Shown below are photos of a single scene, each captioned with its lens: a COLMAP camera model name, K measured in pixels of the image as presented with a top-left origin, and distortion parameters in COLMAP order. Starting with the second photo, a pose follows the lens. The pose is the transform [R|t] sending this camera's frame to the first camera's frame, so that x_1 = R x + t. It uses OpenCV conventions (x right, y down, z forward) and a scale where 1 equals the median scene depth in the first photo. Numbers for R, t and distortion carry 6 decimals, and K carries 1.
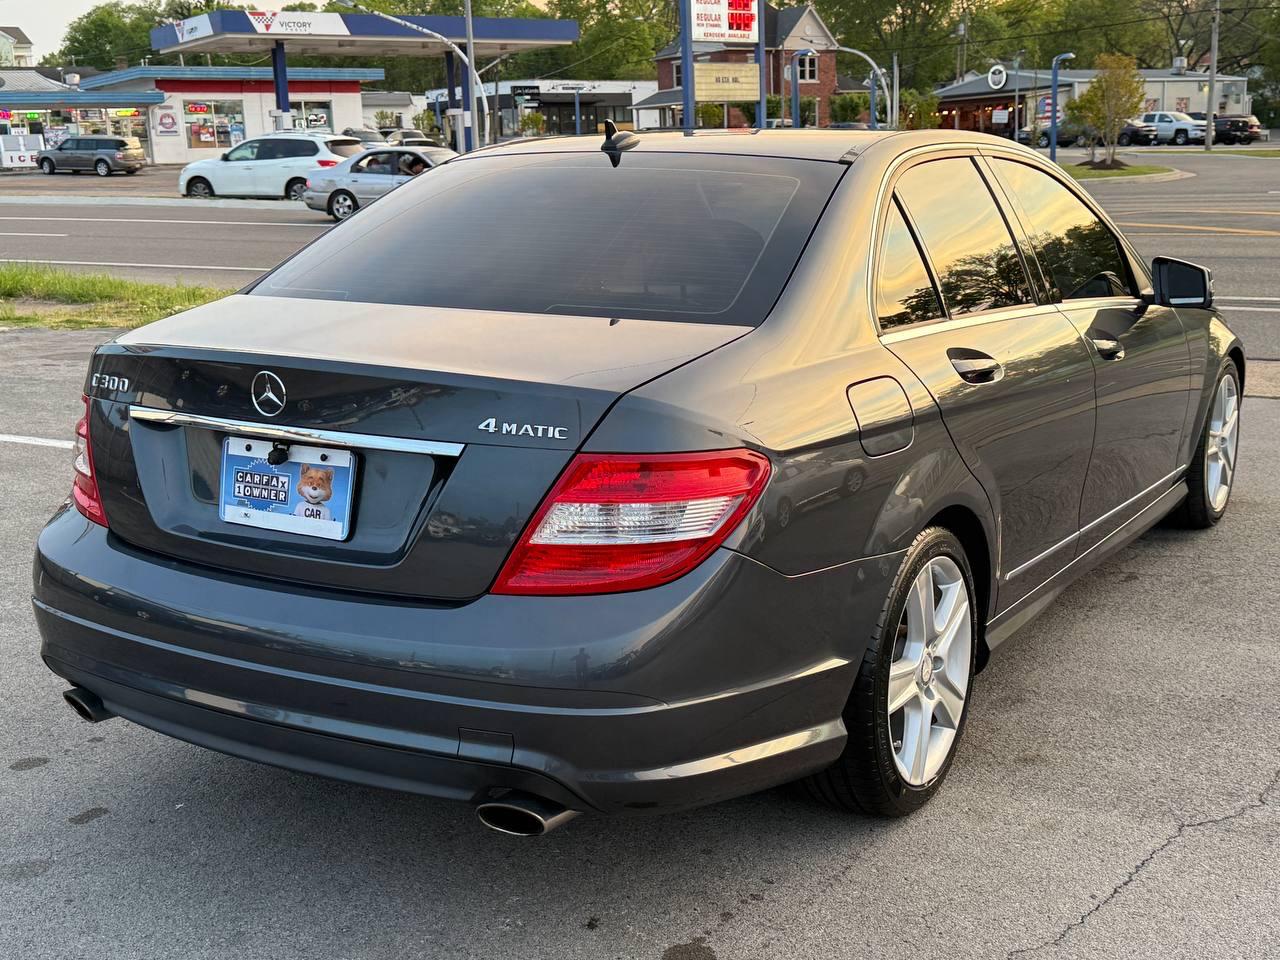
lens RADIAL K [[1530.1, 0, 640.0], [0, 1530.1, 480.0], [0, 0, 1]] dist [0.248895, -0.479023]
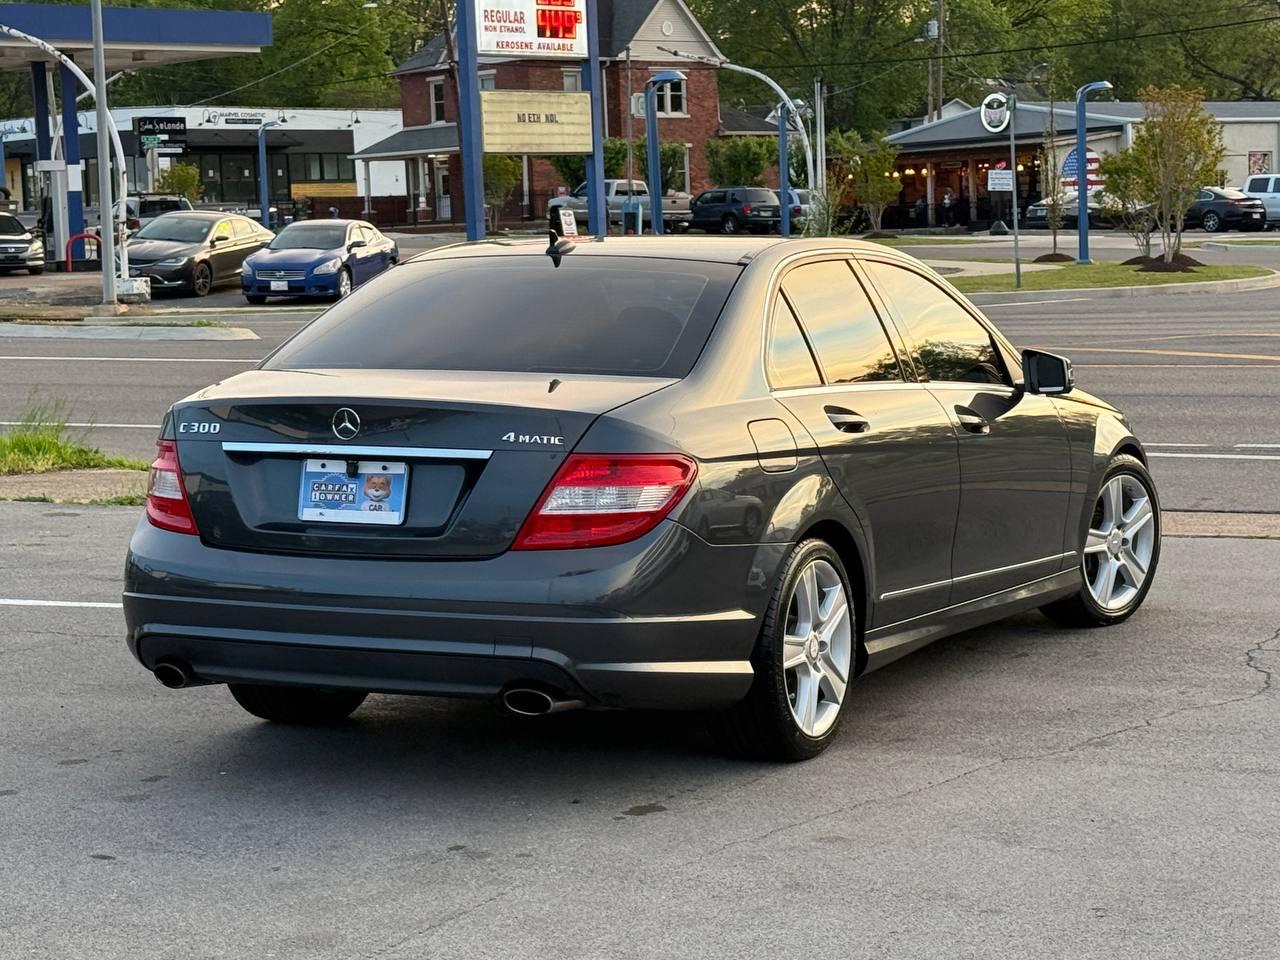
lens RADIAL K [[2996.9, 0, 615.6], [0, 2996.9, 473.3], [0, 0, 1]] dist [0.445765, -3.022290]
pose [[0.996122, -0.006580, 0.087741, -0.015475], [0.017827, 0.991611, -0.128025, 0.022928], [-0.086162, 0.129093, 0.987882, -0.115336]]
